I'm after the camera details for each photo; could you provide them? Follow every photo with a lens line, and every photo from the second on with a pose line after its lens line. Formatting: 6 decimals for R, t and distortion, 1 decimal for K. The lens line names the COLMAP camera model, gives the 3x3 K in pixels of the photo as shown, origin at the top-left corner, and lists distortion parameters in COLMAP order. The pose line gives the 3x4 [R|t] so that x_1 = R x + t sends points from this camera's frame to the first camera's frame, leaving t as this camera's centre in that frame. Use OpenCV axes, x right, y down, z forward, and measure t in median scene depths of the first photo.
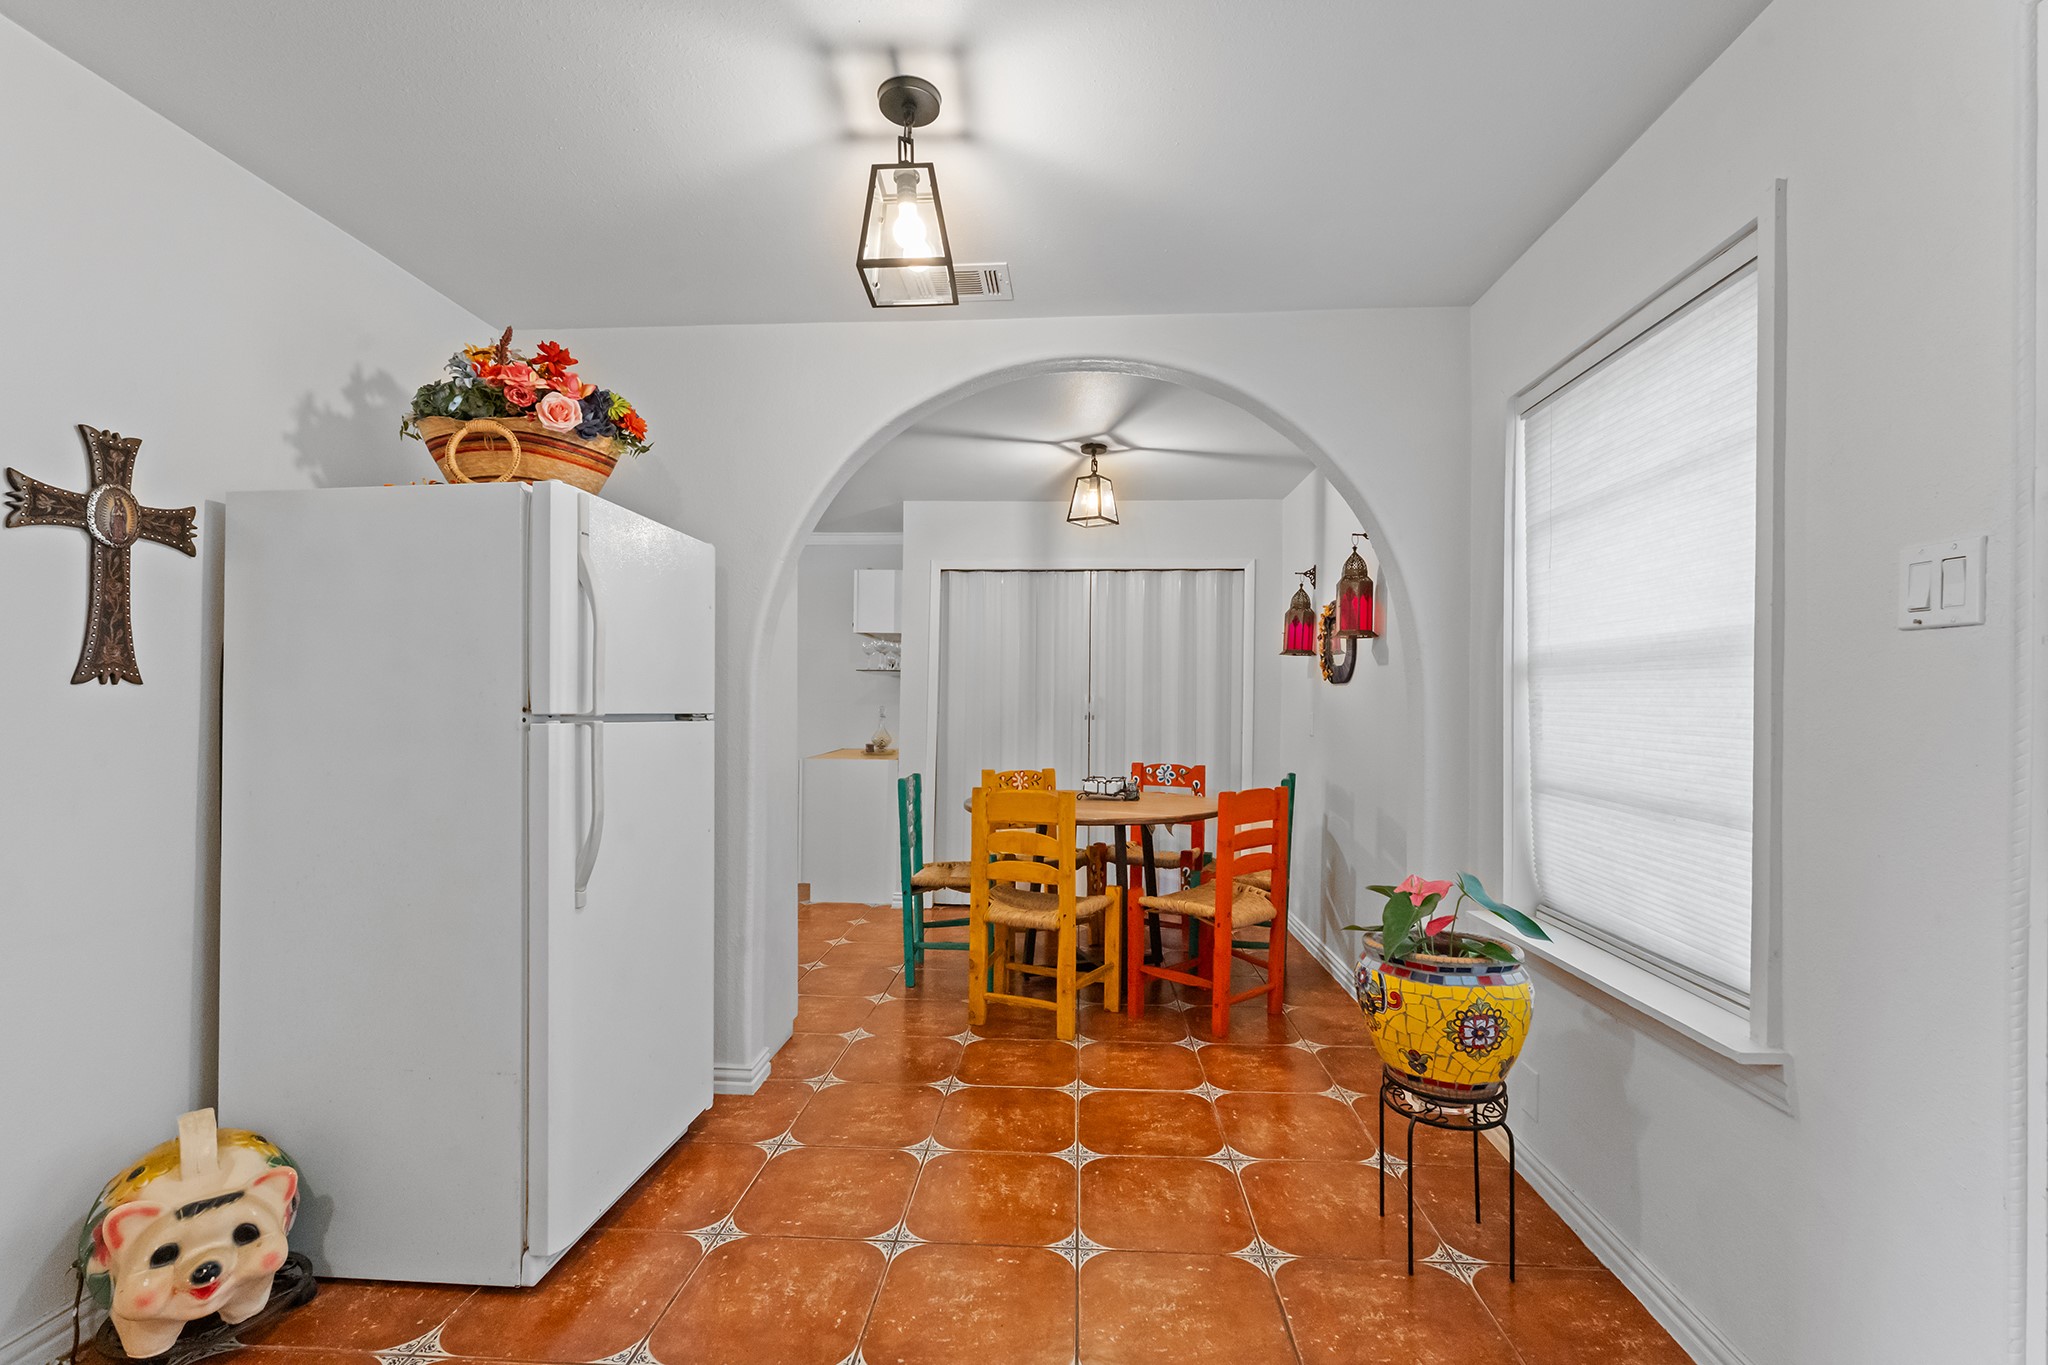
lens RADIAL K [[865.1, 0, 1017.2], [0, 865.1, 701.6], [0, 0, 1]] dist [0.001693, 0.000543]
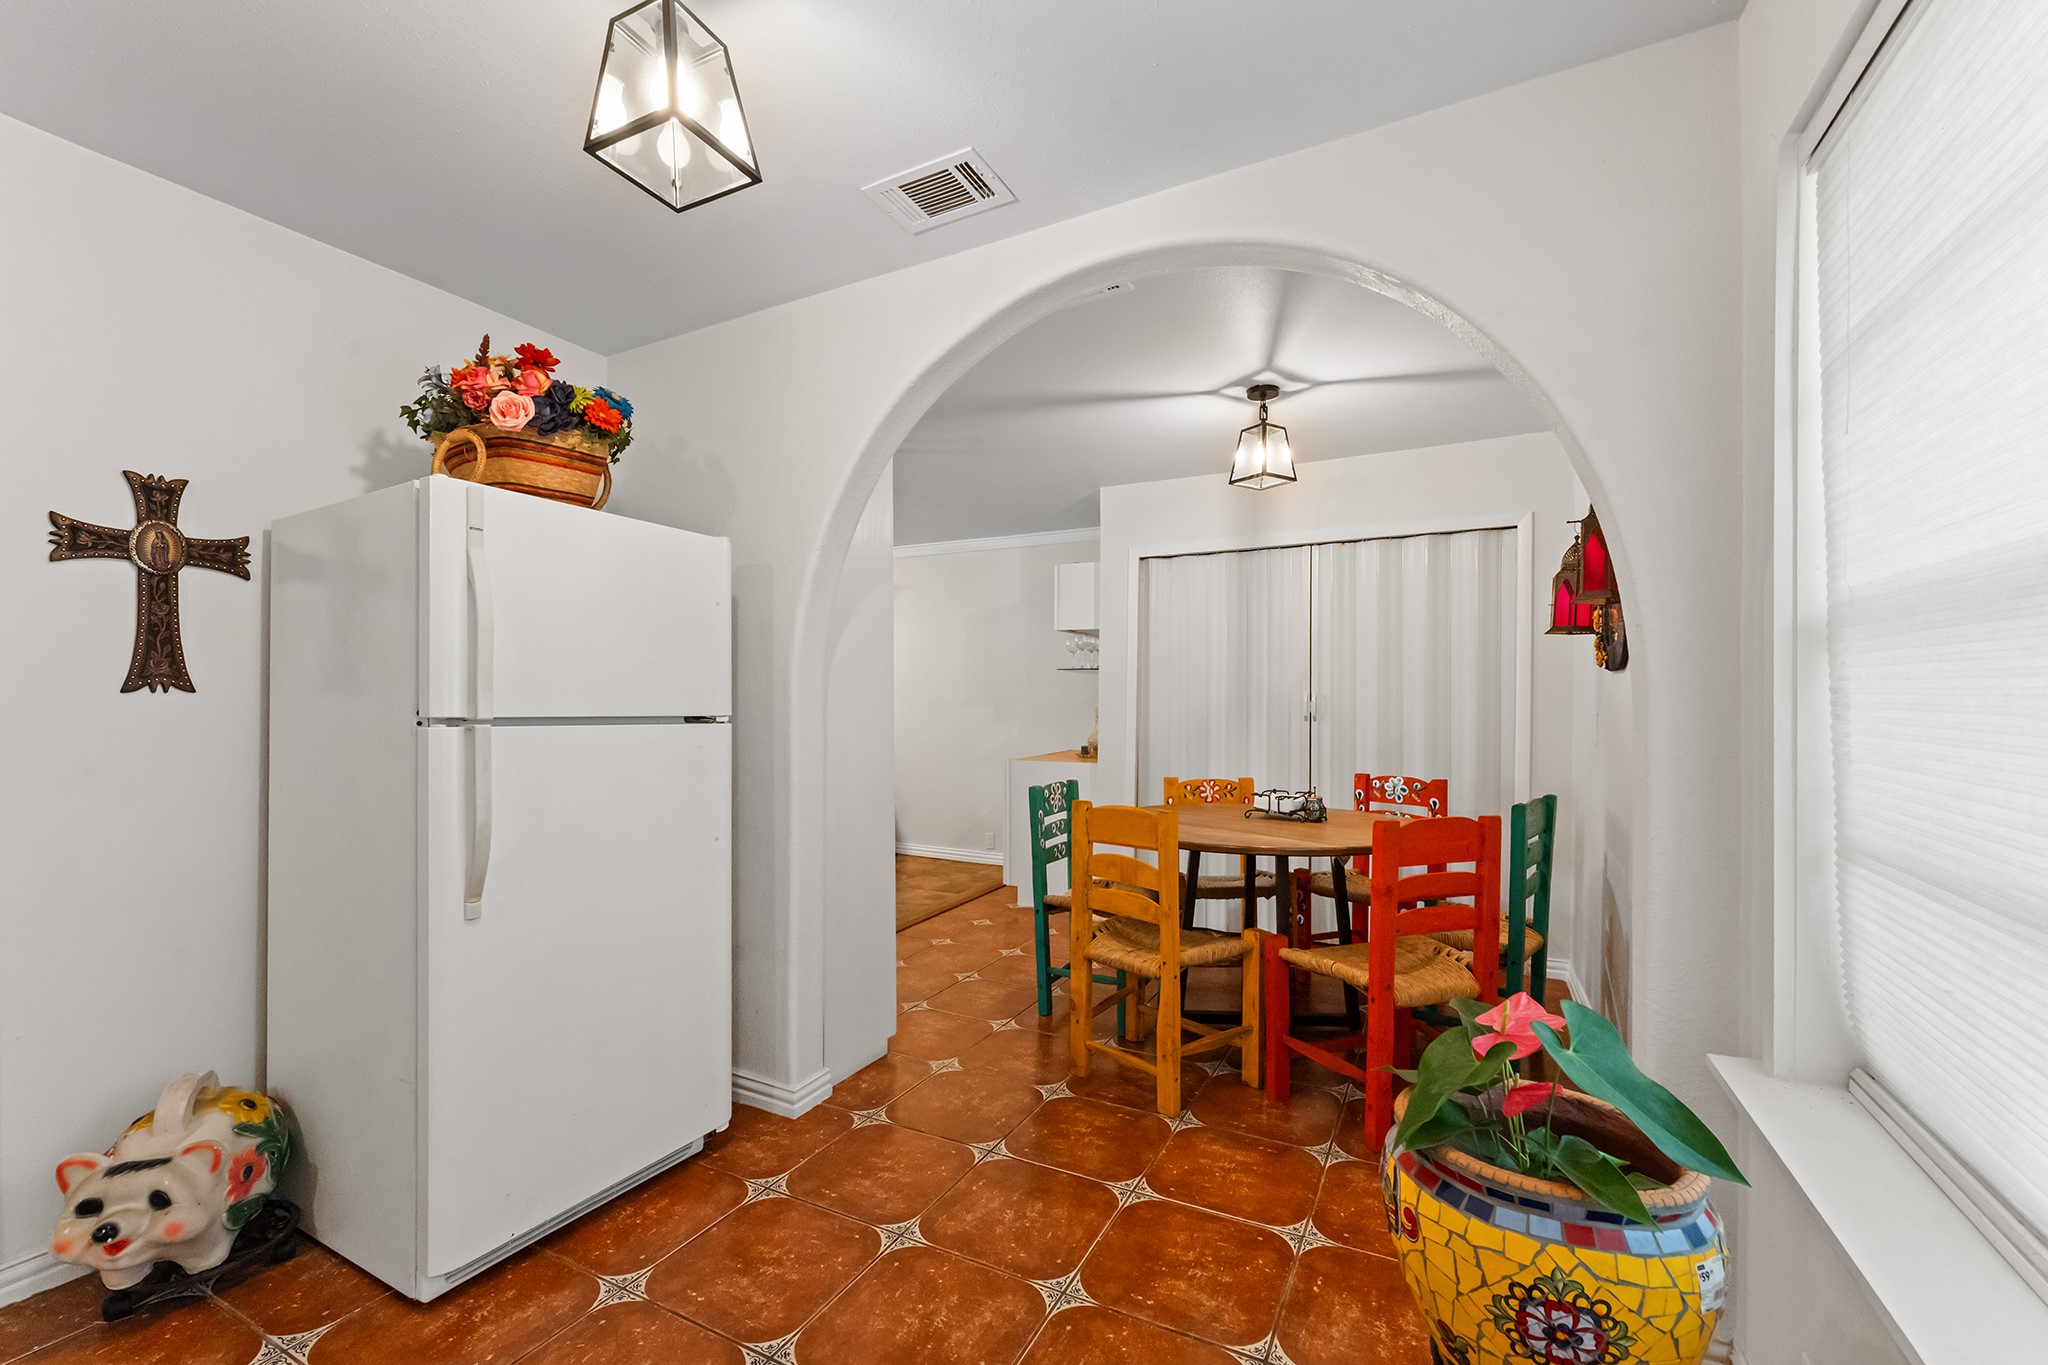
lens RADIAL K [[828.2, 0, 1018.8], [0, 828.2, 709.1], [0, 0, 1]] dist [-0.000668, -0.000206]
pose [[0.916953, -0.004962, -0.398965, 0.375965], [0.008288, 0.999944, 0.006614, 0.003775], [0.398910, -0.009371, 0.916942, 0.364804]]
